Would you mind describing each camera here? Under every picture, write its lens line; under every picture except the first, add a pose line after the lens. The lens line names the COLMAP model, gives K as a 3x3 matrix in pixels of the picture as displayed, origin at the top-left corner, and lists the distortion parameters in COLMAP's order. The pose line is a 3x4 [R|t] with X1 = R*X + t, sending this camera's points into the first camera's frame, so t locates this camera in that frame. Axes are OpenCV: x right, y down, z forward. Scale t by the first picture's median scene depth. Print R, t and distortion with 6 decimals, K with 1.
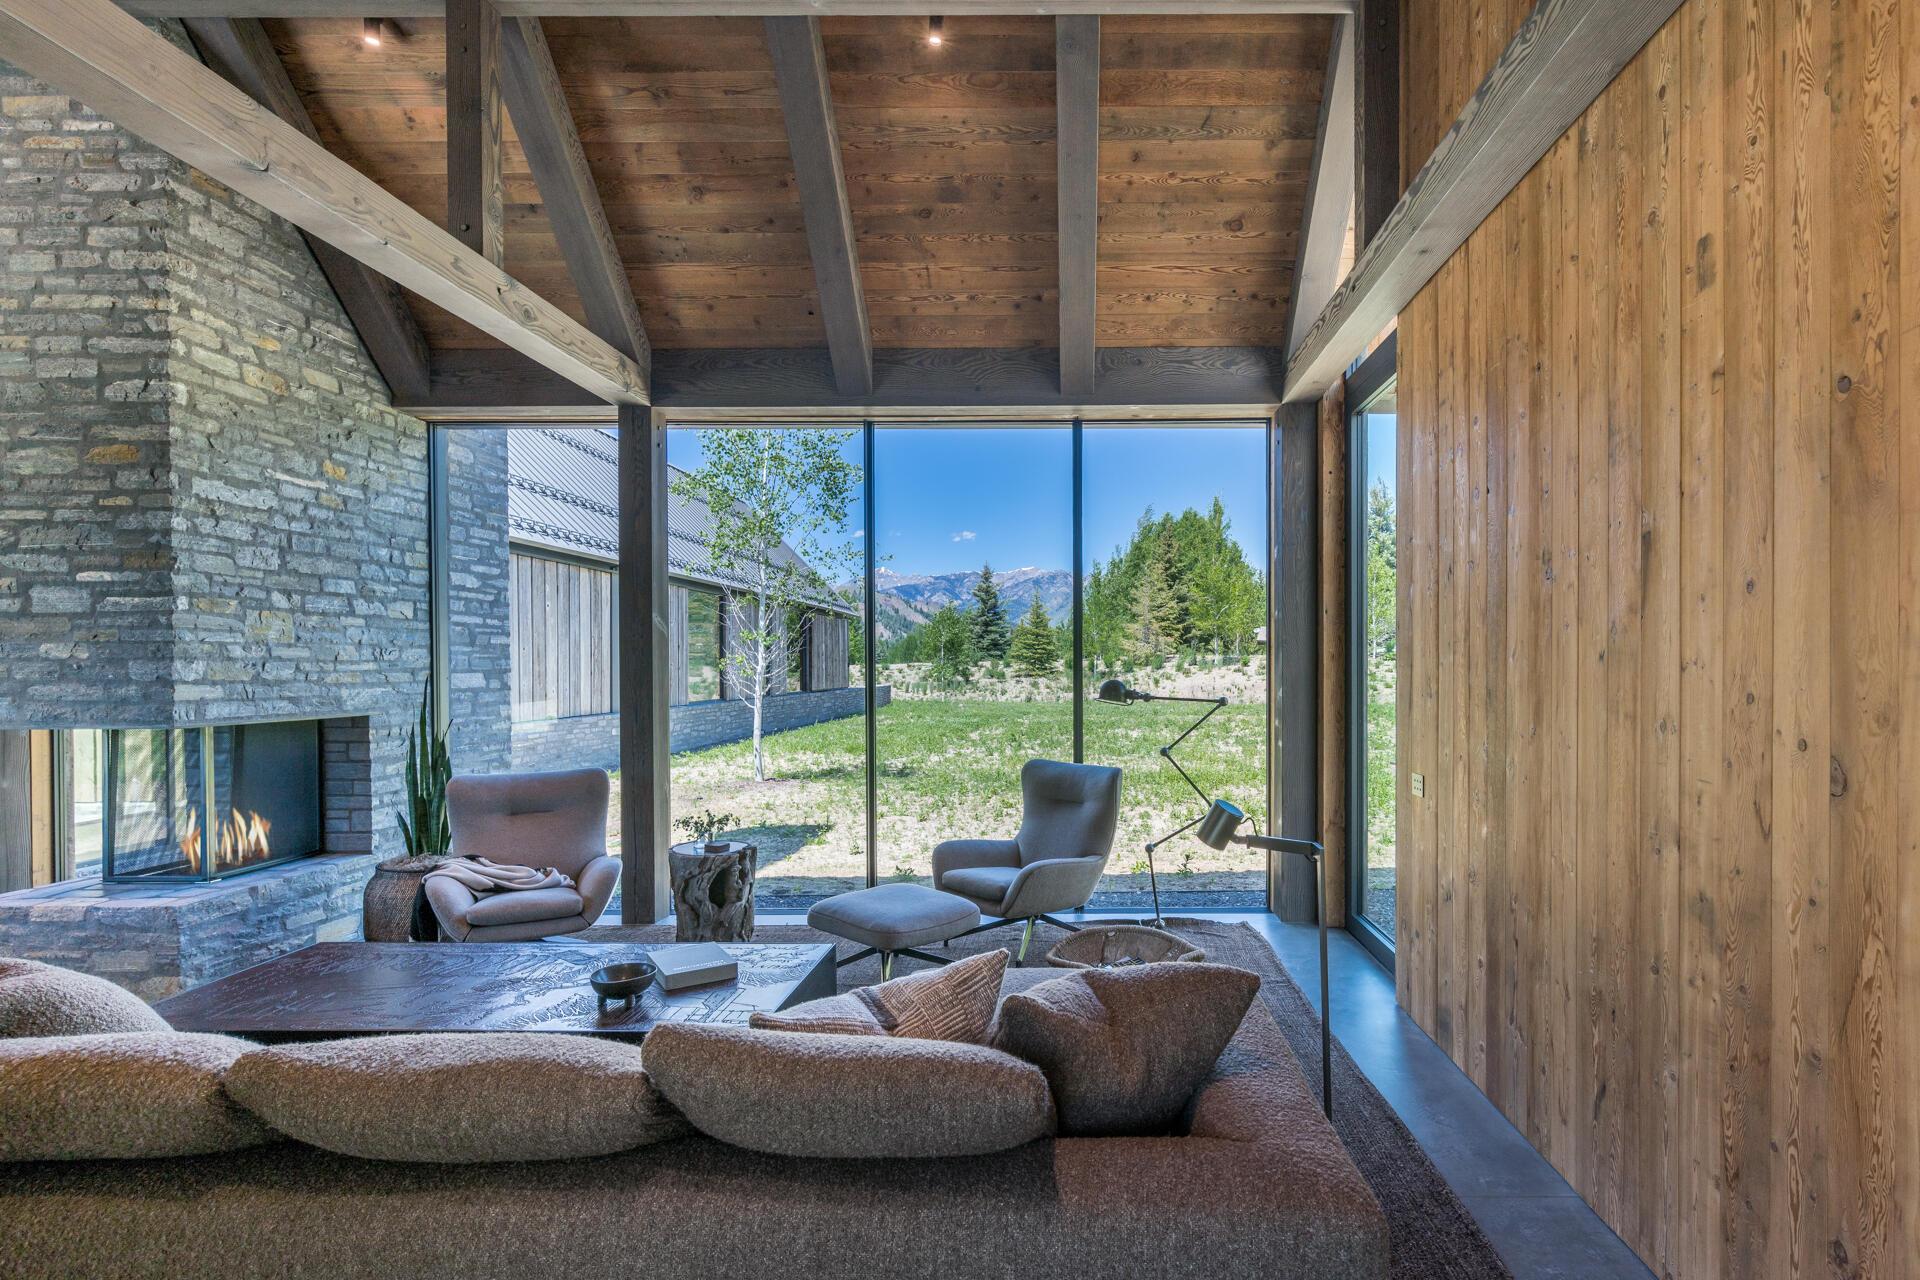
lens RADIAL K [[940.1, 0, 961.3], [0, 940.1, 677.3], [0, 0, 1]] dist [-0.000283, -0.000051]
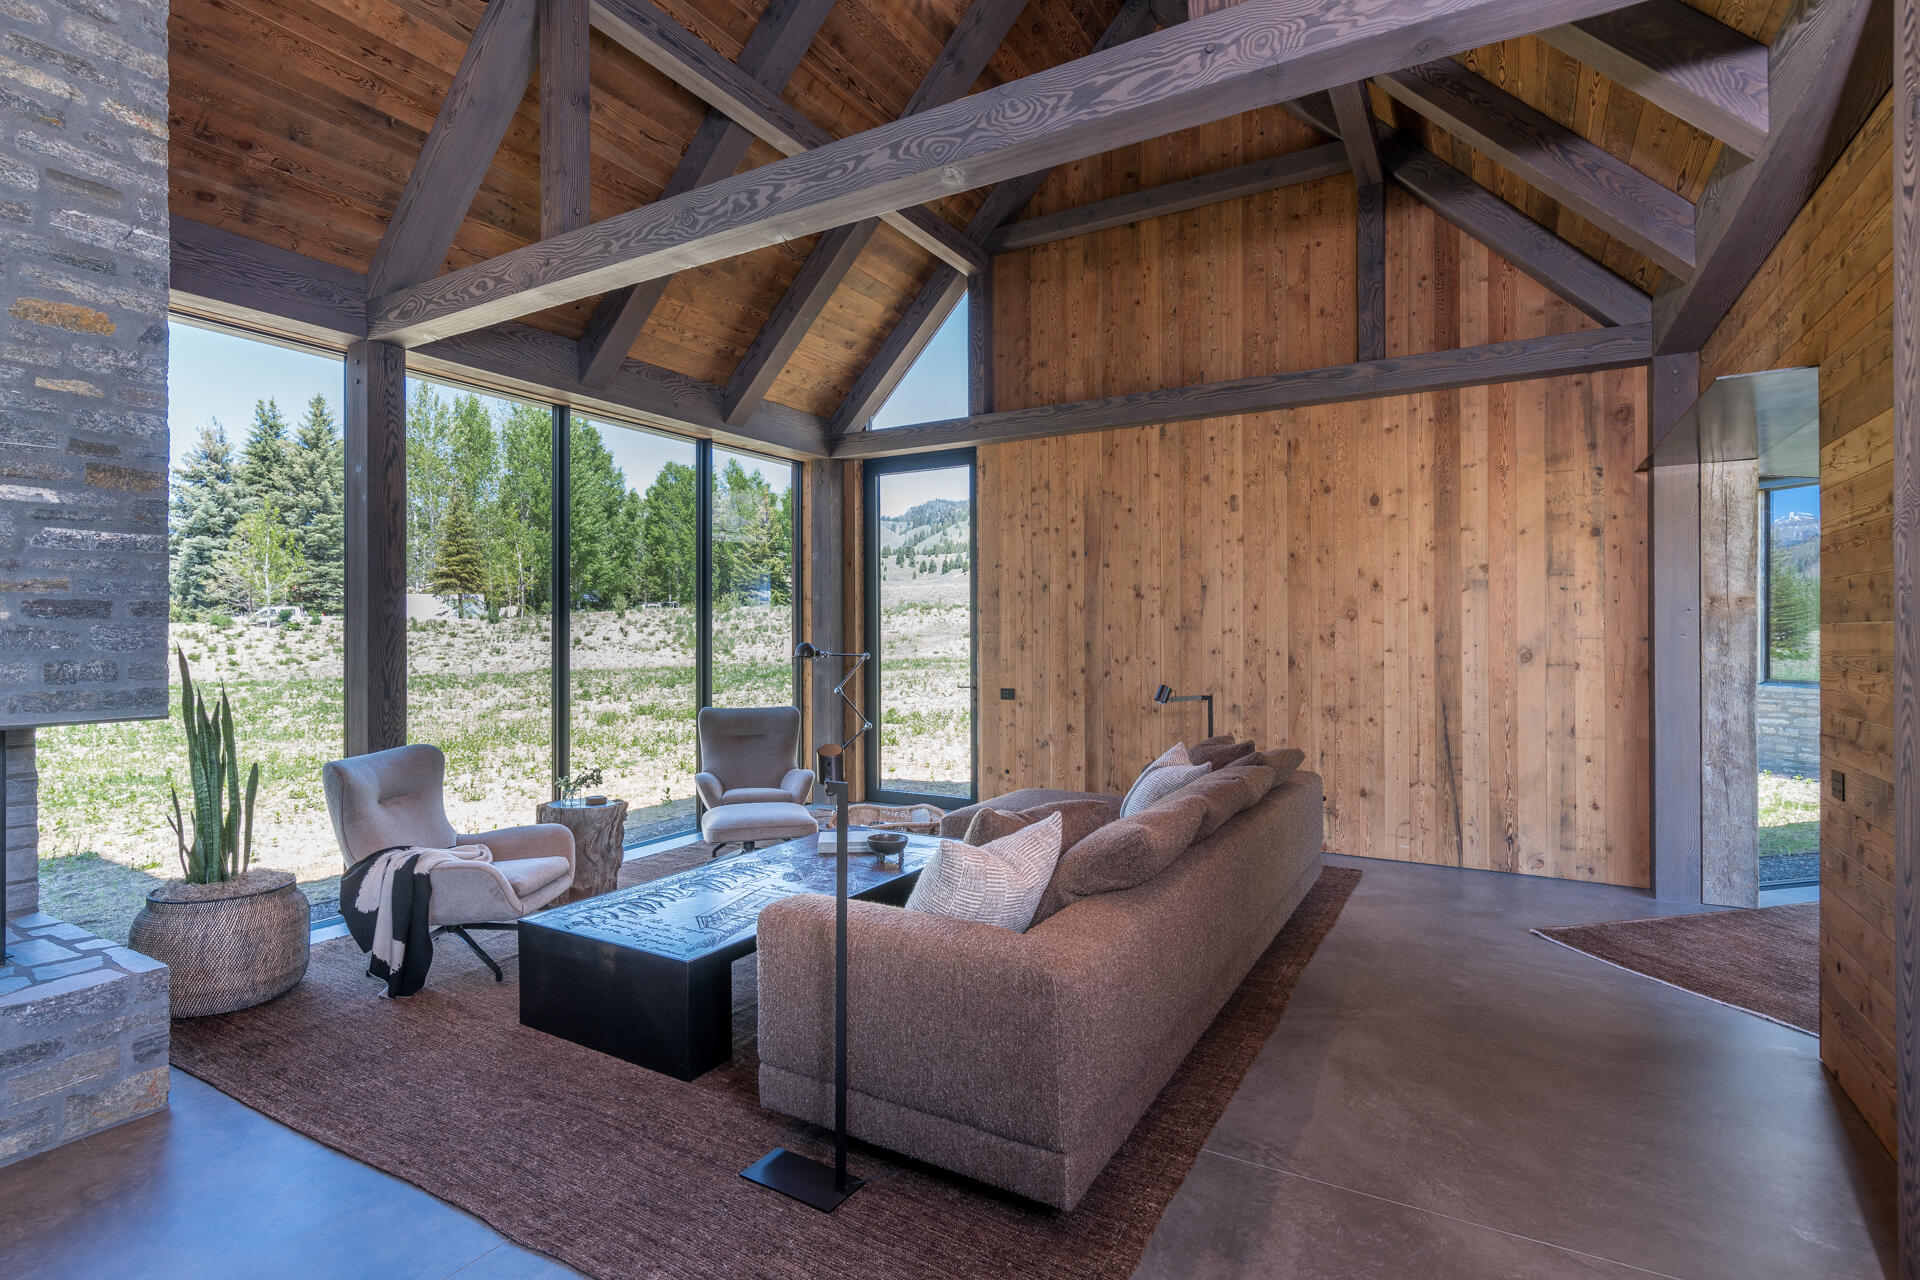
lens RADIAL K [[928.9, 0, 960.0], [0, 928.9, 640.0], [0, 0, 1]] dist [-0.000598, -0.000210]
pose [[0.502065, -0.006160, 0.864808, -2.261663], [0.012682, 0.999920, -0.000240, 0.005080], [-0.864737, 0.011088, 0.502103, 0.229507]]
